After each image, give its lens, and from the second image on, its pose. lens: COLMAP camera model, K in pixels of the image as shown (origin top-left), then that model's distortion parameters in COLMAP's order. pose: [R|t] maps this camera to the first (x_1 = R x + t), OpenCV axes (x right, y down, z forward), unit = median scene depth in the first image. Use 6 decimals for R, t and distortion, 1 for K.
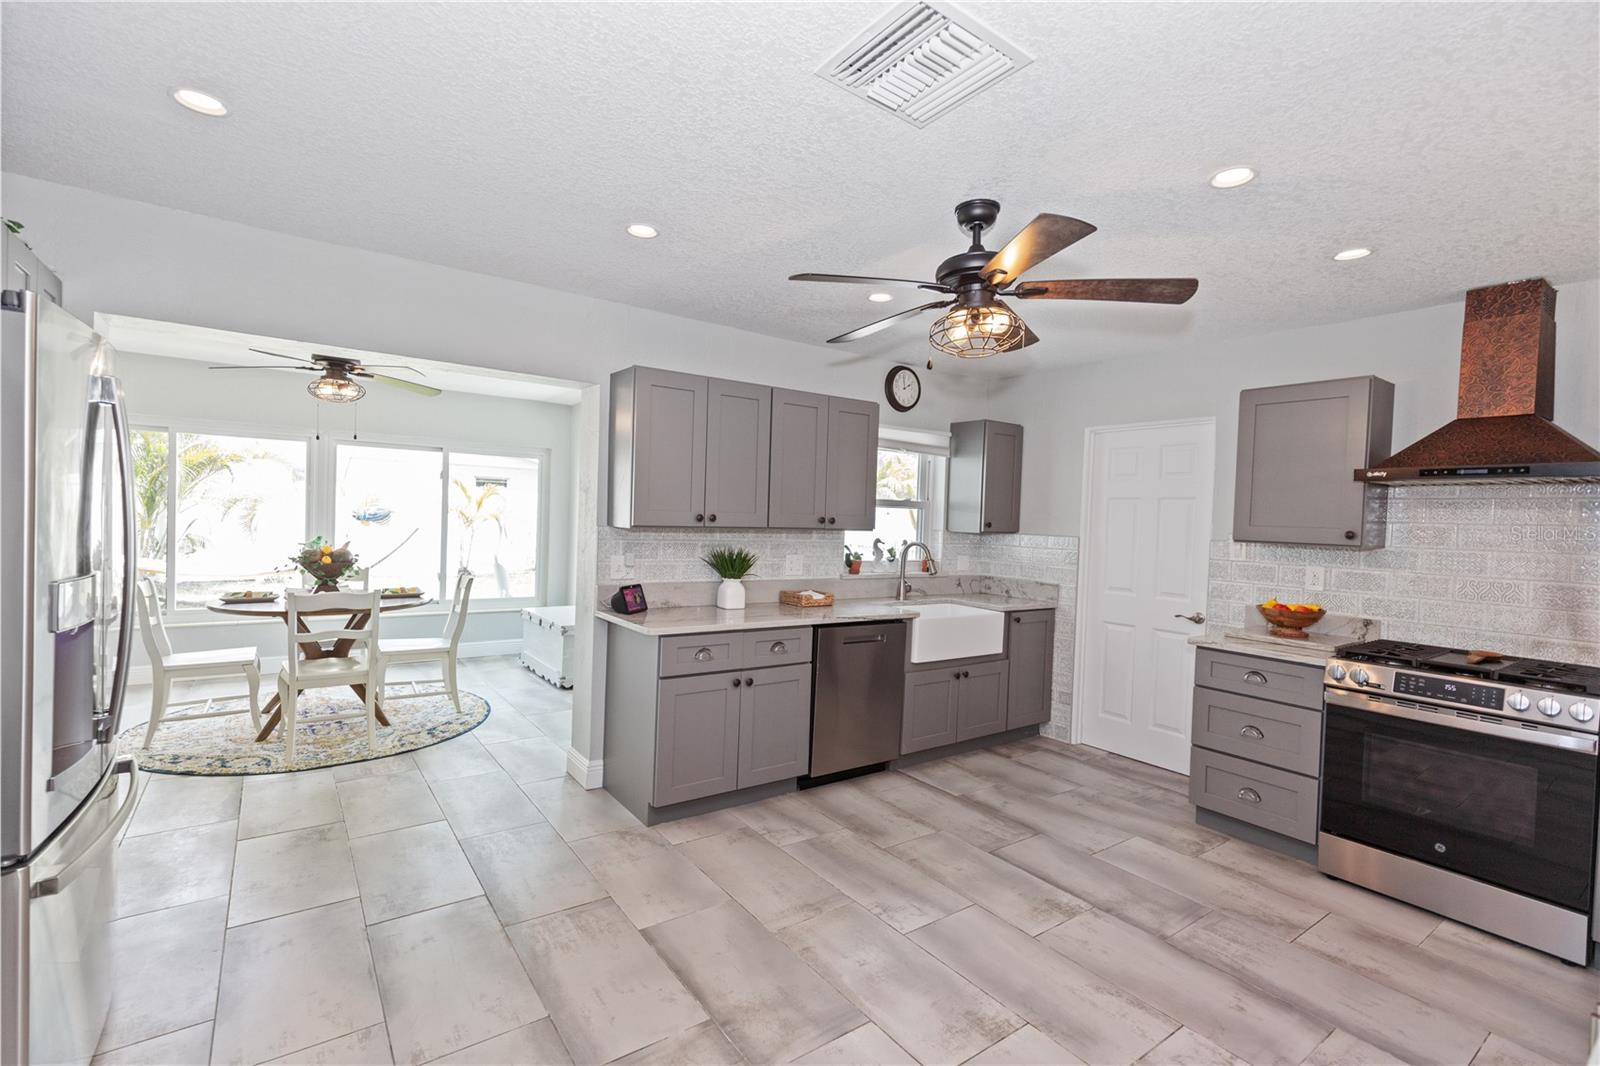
lens RADIAL K [[719.3, 0, 797.2], [0, 719.3, 532.2], [0, 0, 1]] dist [0.011048, -0.002240]
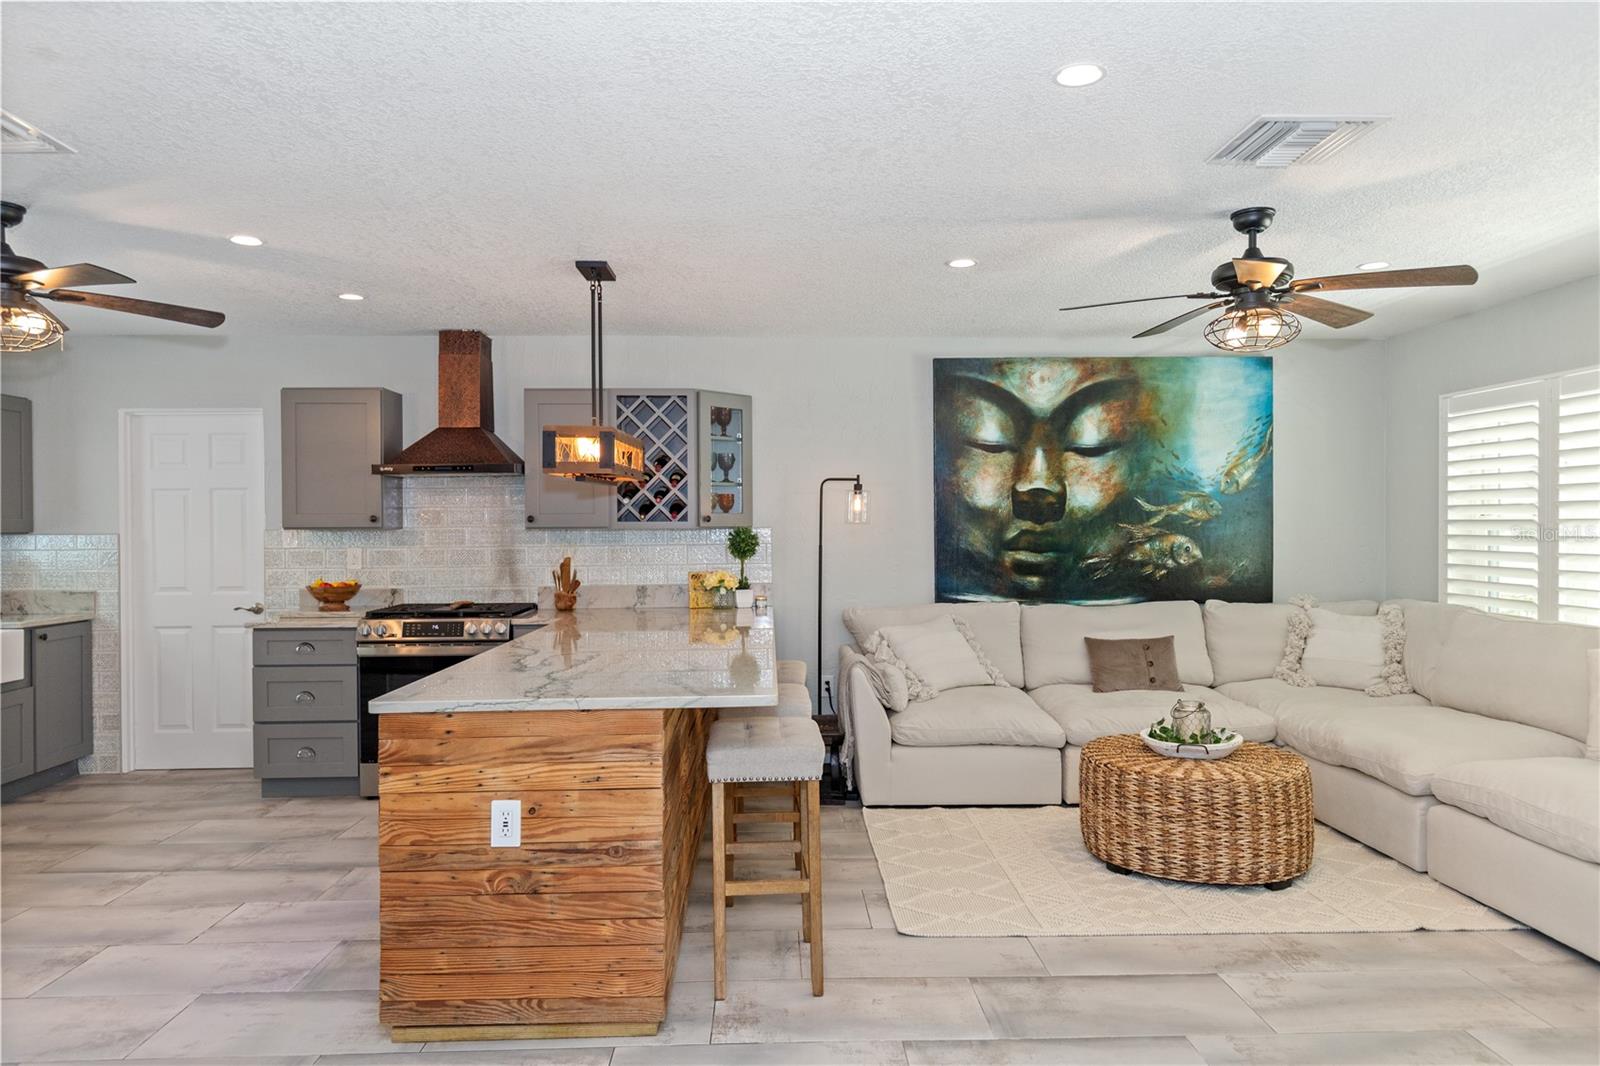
lens RADIAL K [[1025.1, 0, 796.8], [0, 1025.1, 534.6], [0, 0, 1]] dist [0.011481, -0.001482]
pose [[0.563638, -0.045223, 0.824783, -0.236595], [0.045395, 0.998687, 0.023737, 0.020308], [-0.824774, 0.024062, 0.564951, -0.516978]]
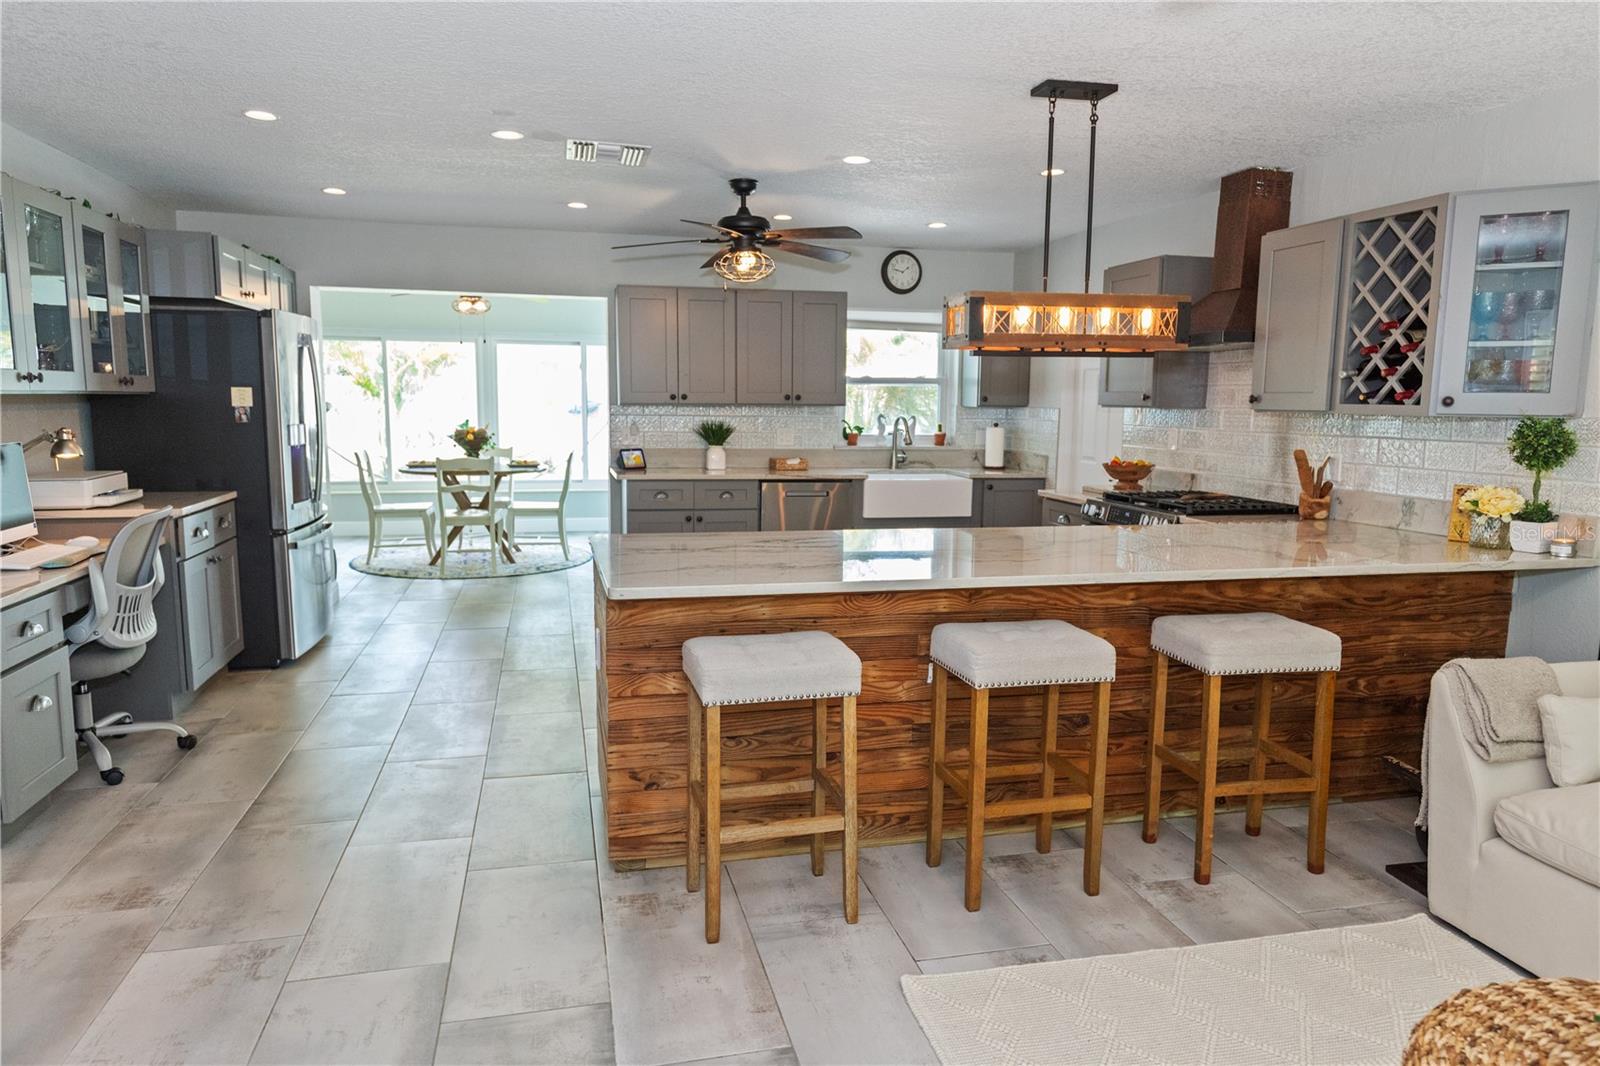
lens RADIAL K [[1025.1, 0, 804.8], [0, 1025.1, 530.6], [0, 0, 1]] dist [0.011481, -0.001482]
pose [[0.927389, 0.024377, -0.373304, 0.827828], [0.011995, 0.995424, 0.094799, 0.051130], [0.373907, -0.092393, 0.922853, -0.691763]]
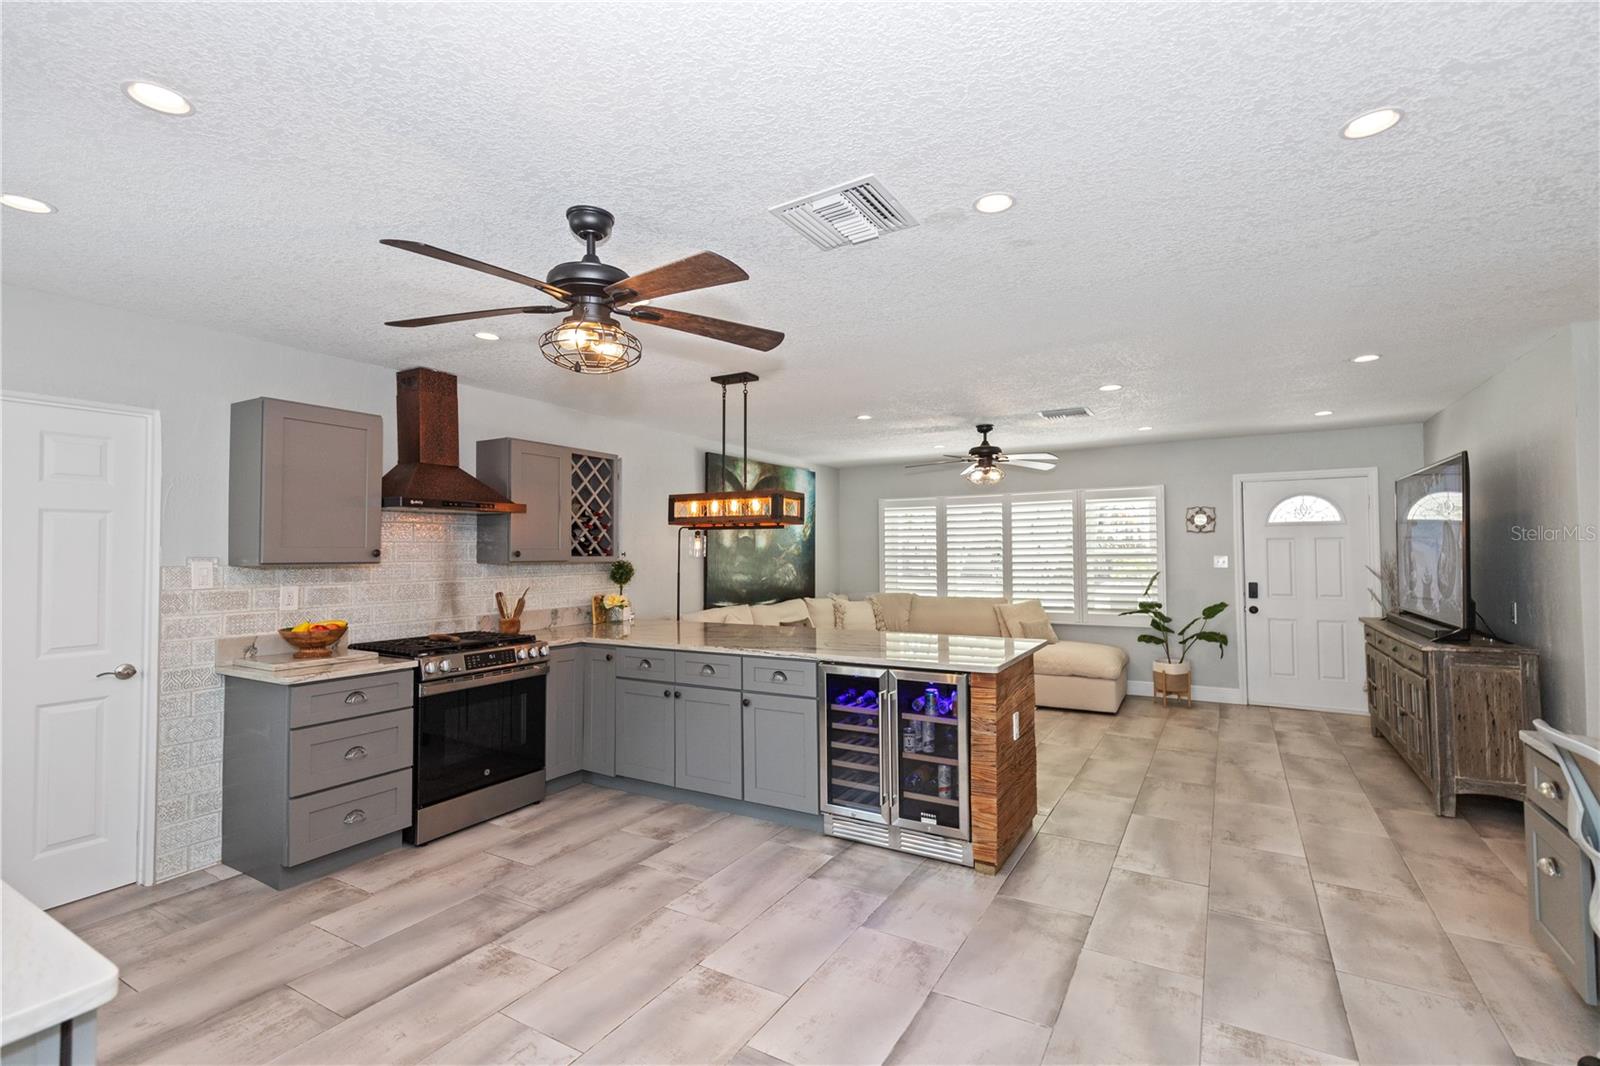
lens RADIAL K [[719.3, 0, 802.7], [0, 719.3, 532.8], [0, 0, 1]] dist [0.011048, -0.002240]
pose [[-0.402049, -0.004647, 0.915606, -0.512521], [0.014276, 0.999834, 0.011343, -0.029636], [-0.915507, 0.017632, -0.401916, 0.795042]]
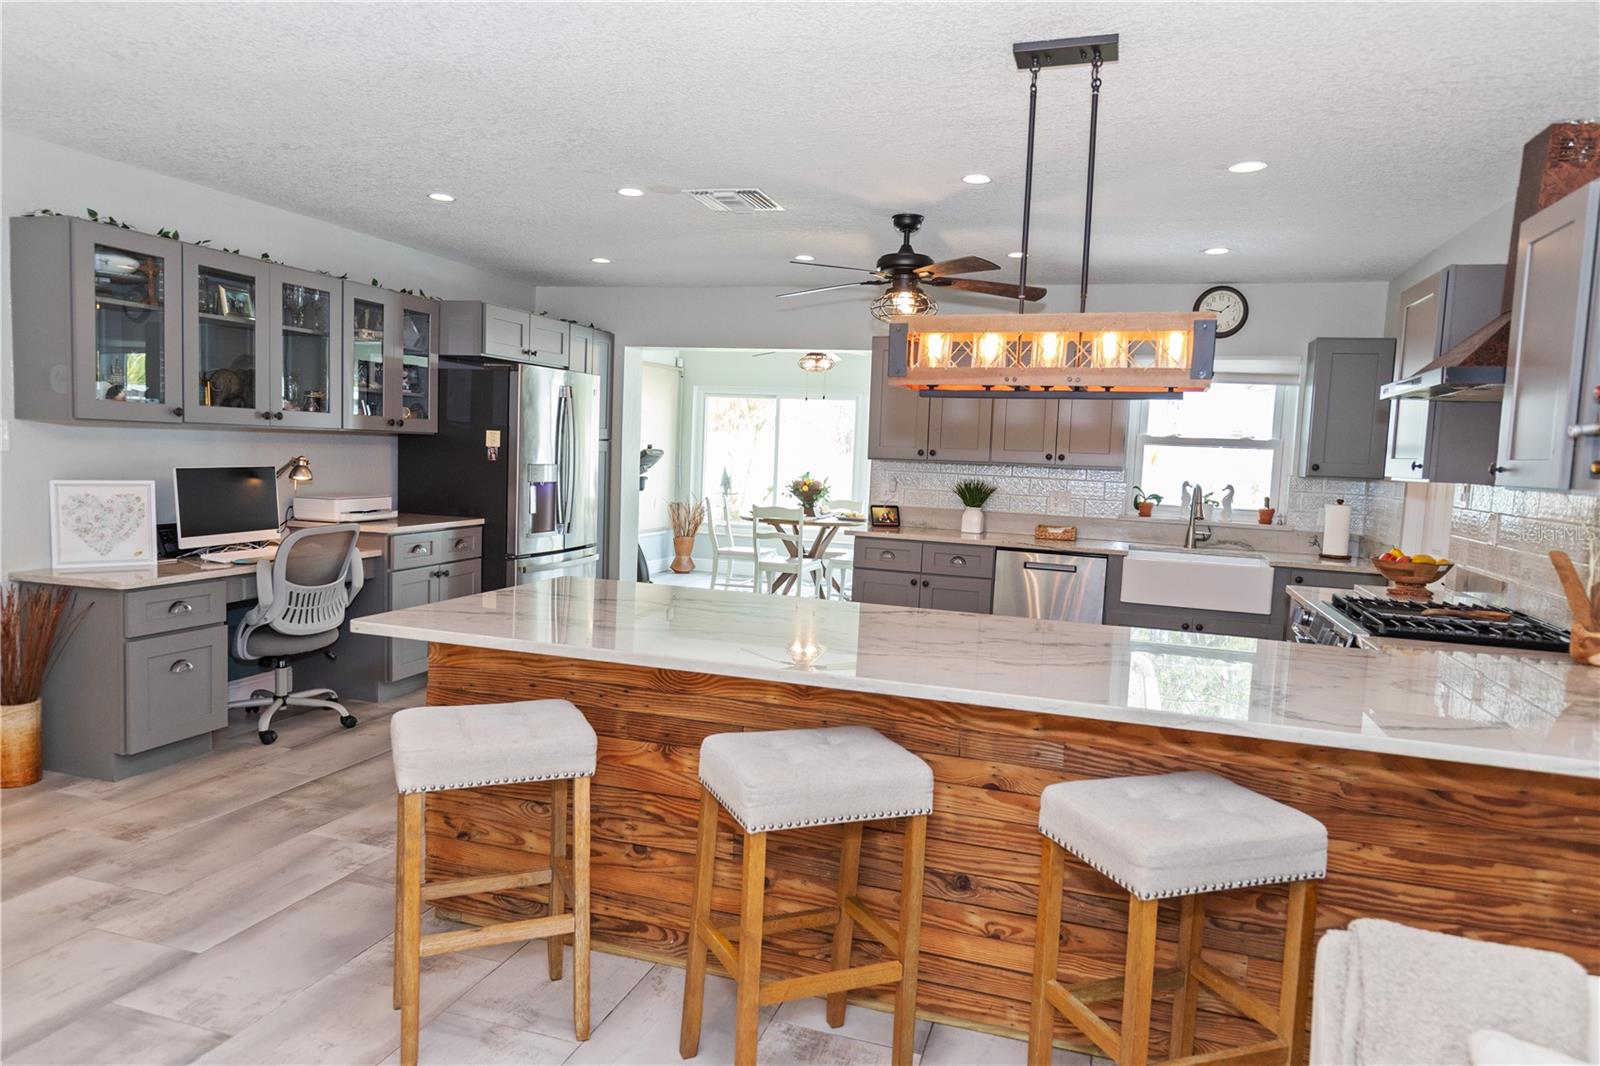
lens RADIAL K [[1025.1, 0, 795.6], [0, 1025.1, 532.6], [0, 0, 1]] dist [0.011481, -0.001482]
pose [[0.594993, 0.057552, -0.801667, 1.209507], [-0.040312, 0.998315, 0.041750, 0.055404], [0.802719, 0.007476, 0.596311, -0.235172]]
